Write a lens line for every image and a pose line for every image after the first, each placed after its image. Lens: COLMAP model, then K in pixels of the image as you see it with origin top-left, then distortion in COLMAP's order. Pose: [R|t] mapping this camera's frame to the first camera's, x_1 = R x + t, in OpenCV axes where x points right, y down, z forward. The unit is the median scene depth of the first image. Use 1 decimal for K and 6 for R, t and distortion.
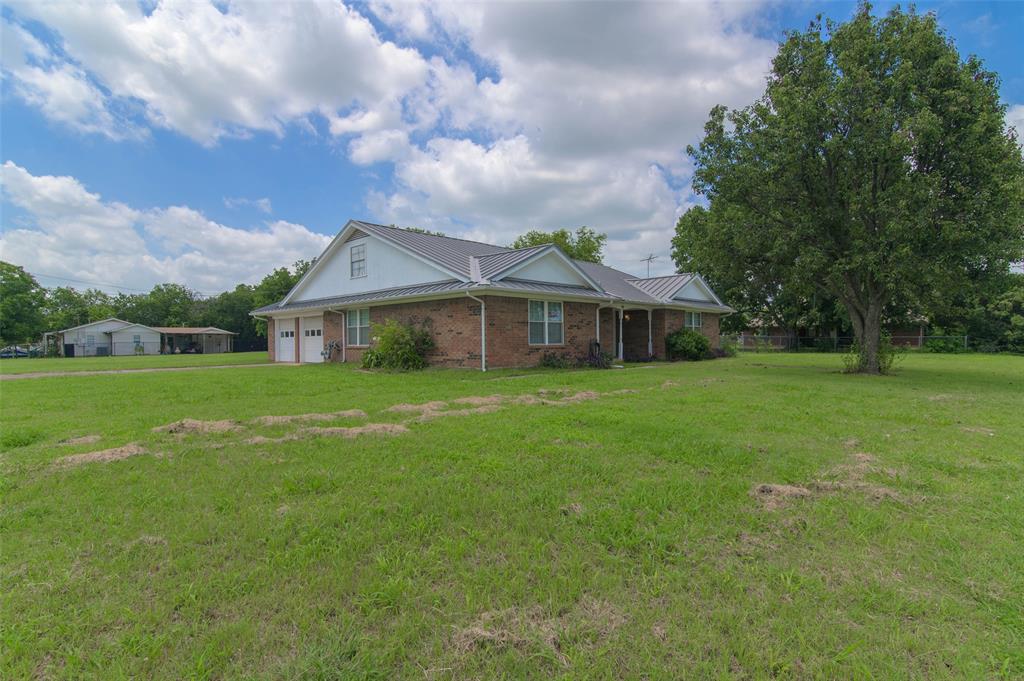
lens RADIAL K [[508.5, 0, 497.3], [0, 508.5, 337.9], [0, 0, 1]] dist [-0.003982, -0.000535]
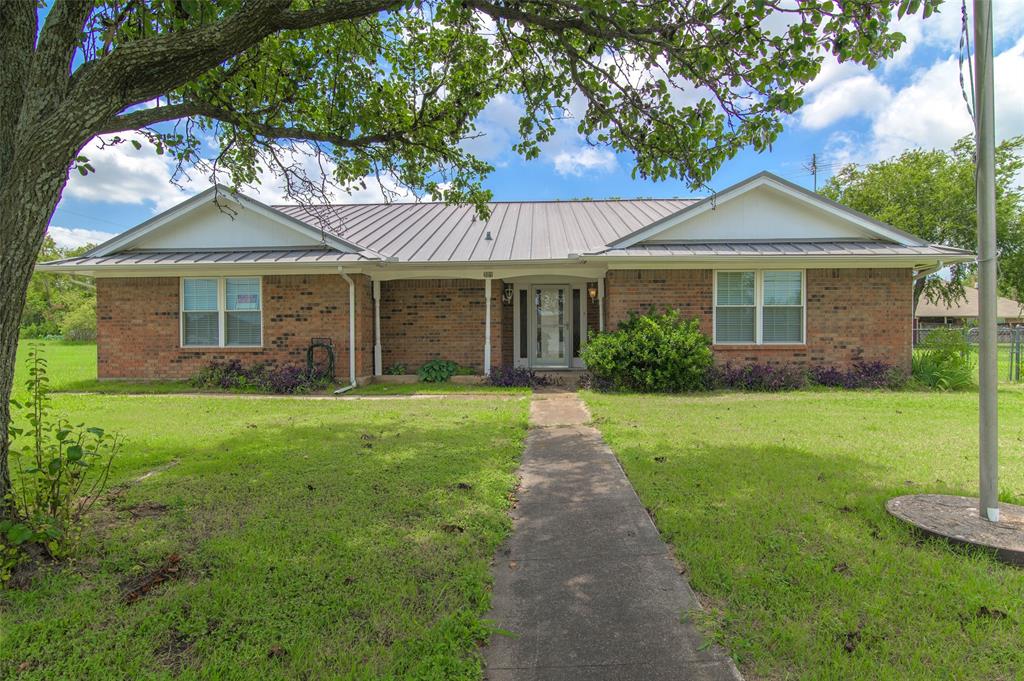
lens RADIAL K [[508.5, 0, 497.3], [0, 508.5, 337.9], [0, 0, 1]] dist [-0.003982, -0.000535]
pose [[0.661818, 0.006699, -0.749635, 0.582937], [0.004998, 0.999898, 0.013348, -0.003506], [0.749648, -0.012580, 0.661717, 0.608963]]
